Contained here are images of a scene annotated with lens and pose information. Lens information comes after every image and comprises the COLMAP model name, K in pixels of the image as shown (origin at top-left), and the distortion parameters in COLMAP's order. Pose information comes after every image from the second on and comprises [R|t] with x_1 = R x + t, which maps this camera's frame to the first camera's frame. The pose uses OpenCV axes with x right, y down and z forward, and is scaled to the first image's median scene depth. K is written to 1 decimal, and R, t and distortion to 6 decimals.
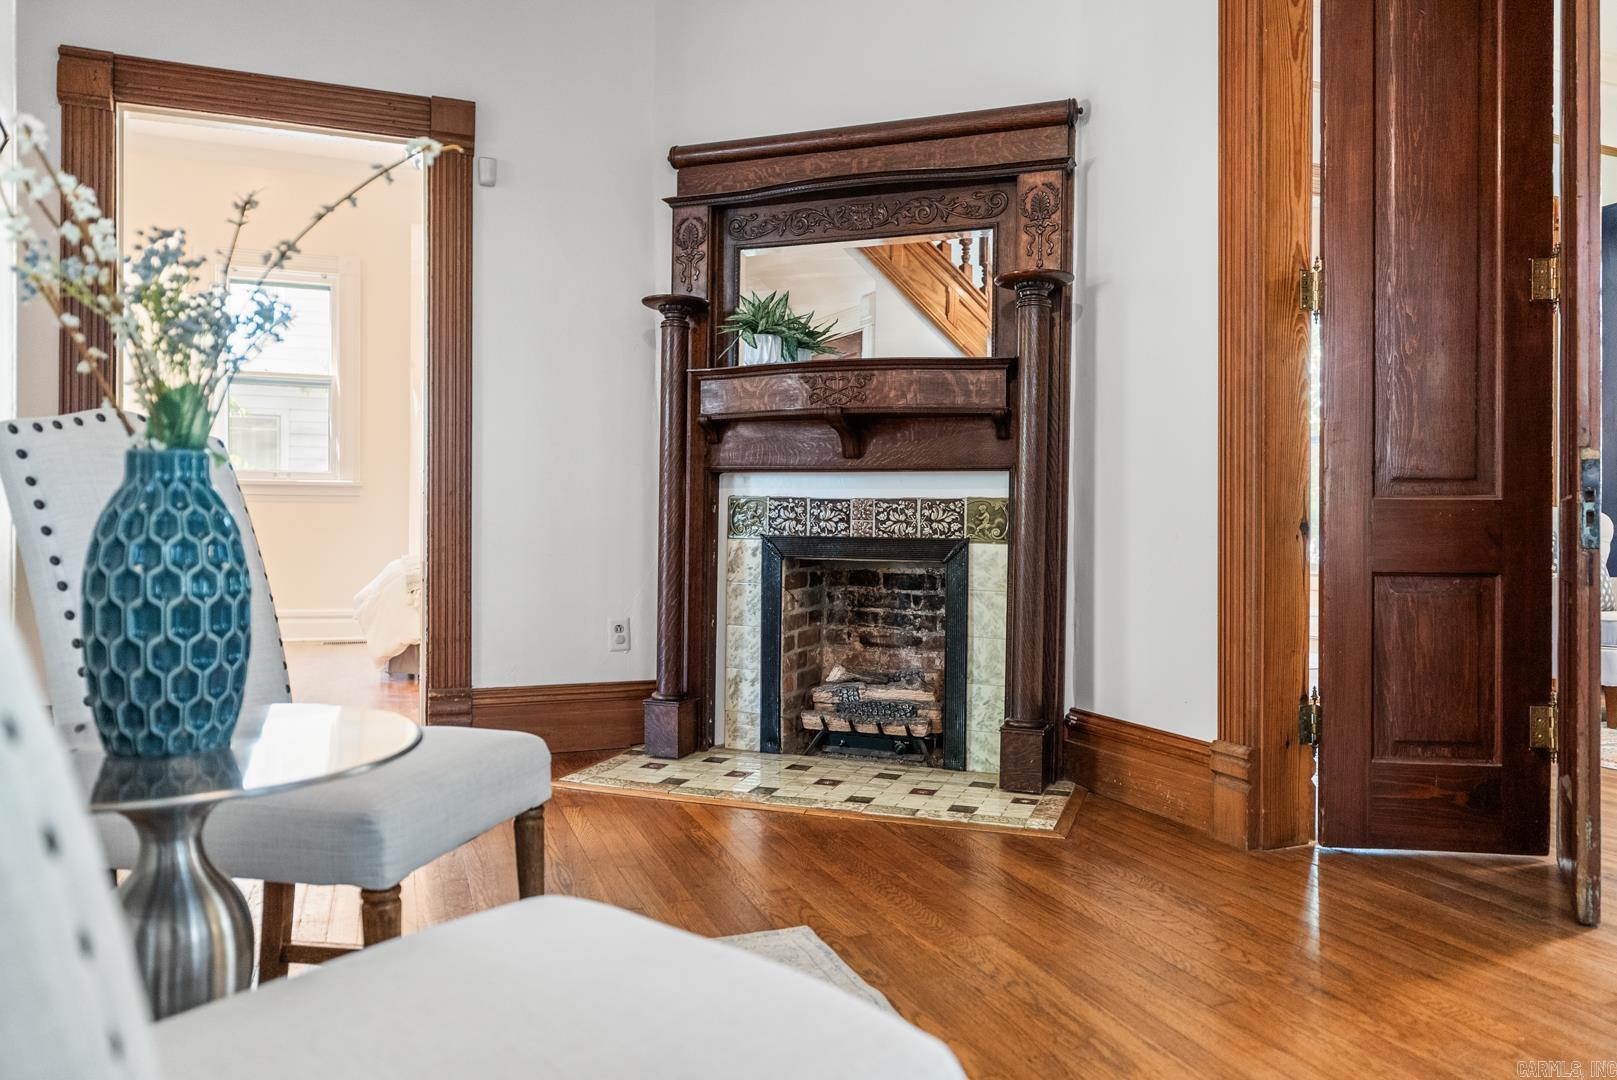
lens RADIAL K [[1089.8, 0, 810.6], [0, 1089.8, 535.5], [0, 0, 1]] dist [-0.005695, -0.000152]
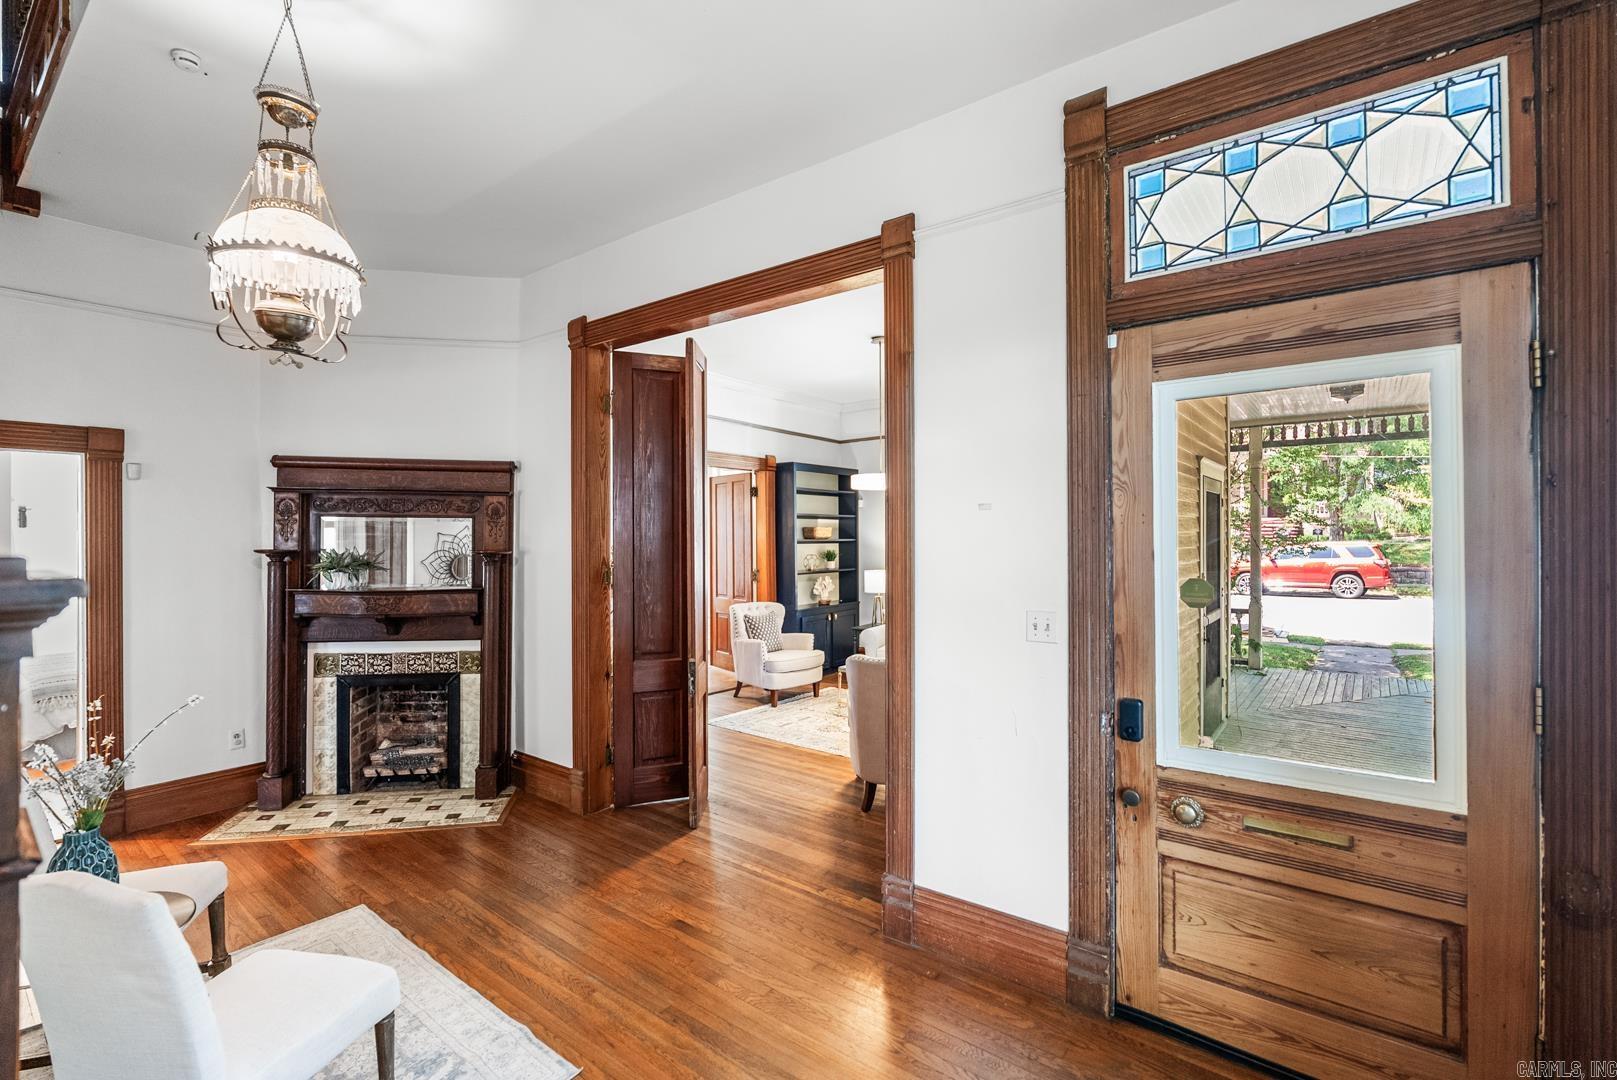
lens RADIAL K [[717.8, 0, 809.9], [0, 717.8, 535.2], [0, 0, 1]] dist [-0.006134, 0.000299]
pose [[0.856994, -0.006584, 0.515285, 0.018923], [0.005718, 0.999978, 0.003268, -0.243304], [-0.515295, 0.000145, 0.857013, -0.445902]]
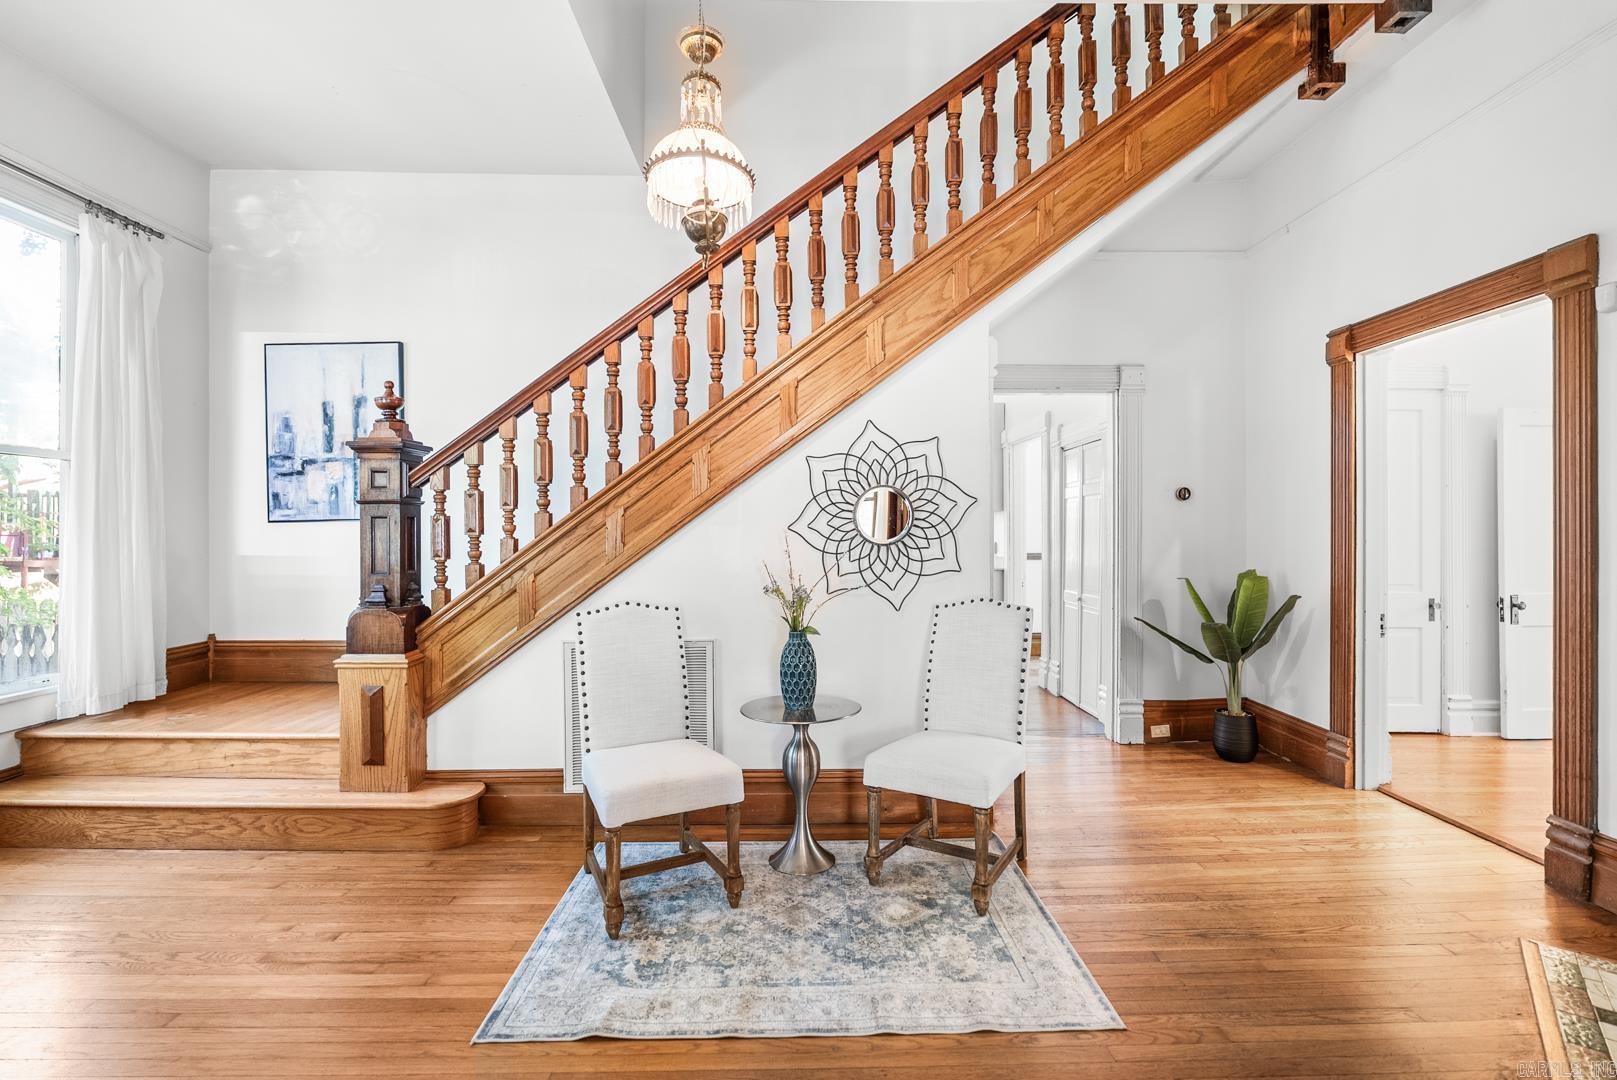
lens RADIAL K [[725.4, 0, 806.4], [0, 725.4, 534.2], [0, 0, 1]] dist [-0.005254, 0.000120]
pose [[-0.343069, -0.001830, -0.939308, 0.554034], [-0.001988, 0.999997, -0.001222, -0.128224], [0.939308, 0.001448, -0.343072, 0.571842]]
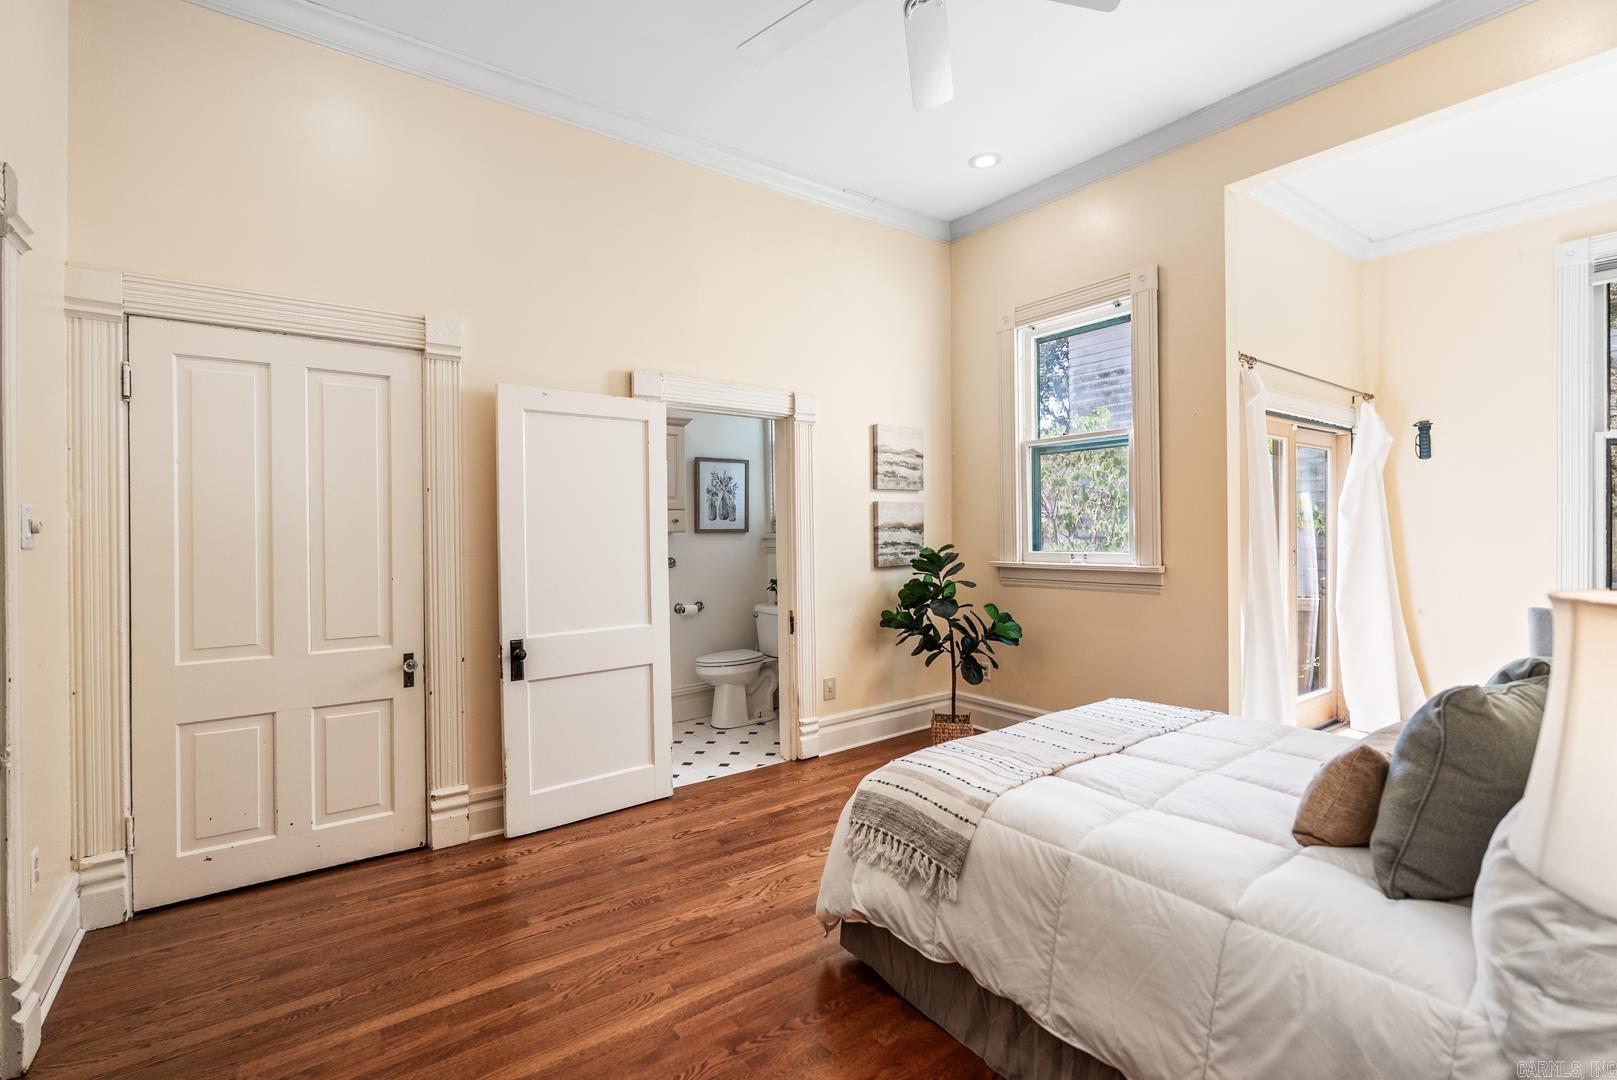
lens RADIAL K [[717.8, 0, 809.9], [0, 717.8, 535.2], [0, 0, 1]] dist [-0.006134, 0.000299]
pose [[0.265486, -0.001739, -0.964113, -0.027090], [0.012635, 0.999919, 0.001676, -0.155129], [0.964032, -0.012627, 0.265486, 1.366983]]
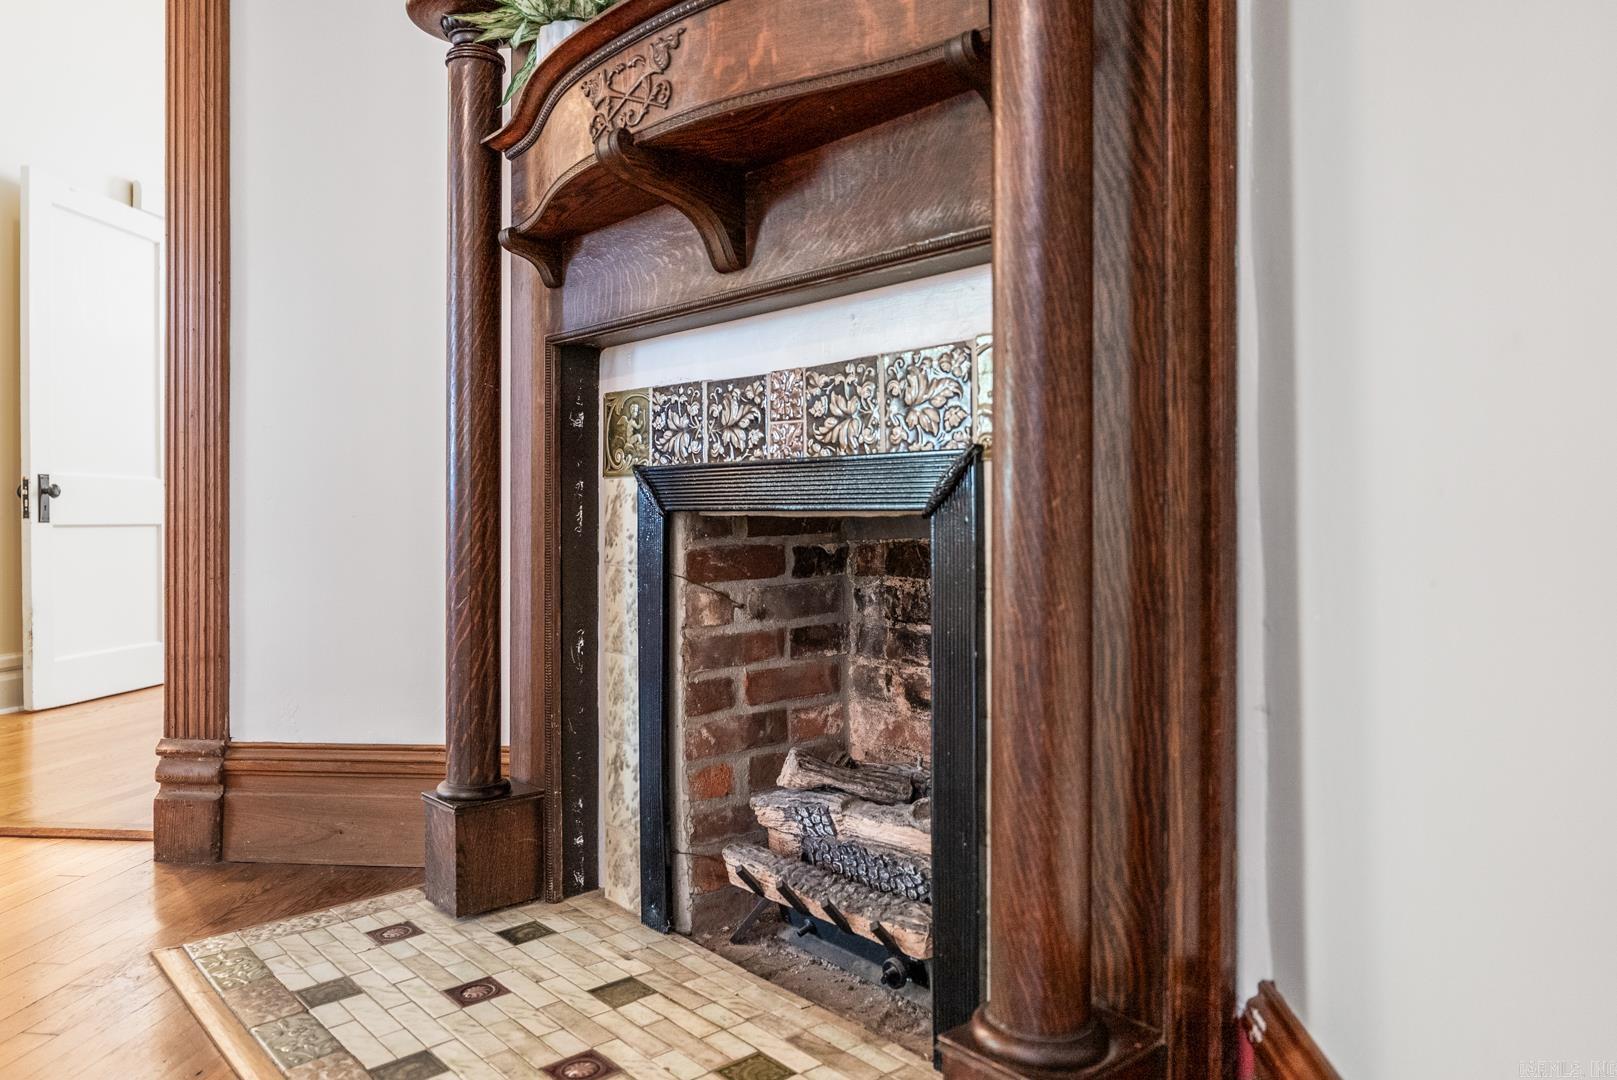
lens RADIAL K [[1115.8, 0, 813.8], [0, 1115.8, 506.5], [0, 0, 1]] dist [-0.000076, 0.000075]
pose [[0.880246, -0.018715, -0.474148, 0.266862], [0.010833, 0.999754, -0.019352, 0.028476], [0.474393, 0.011898, 0.880233, 0.632409]]
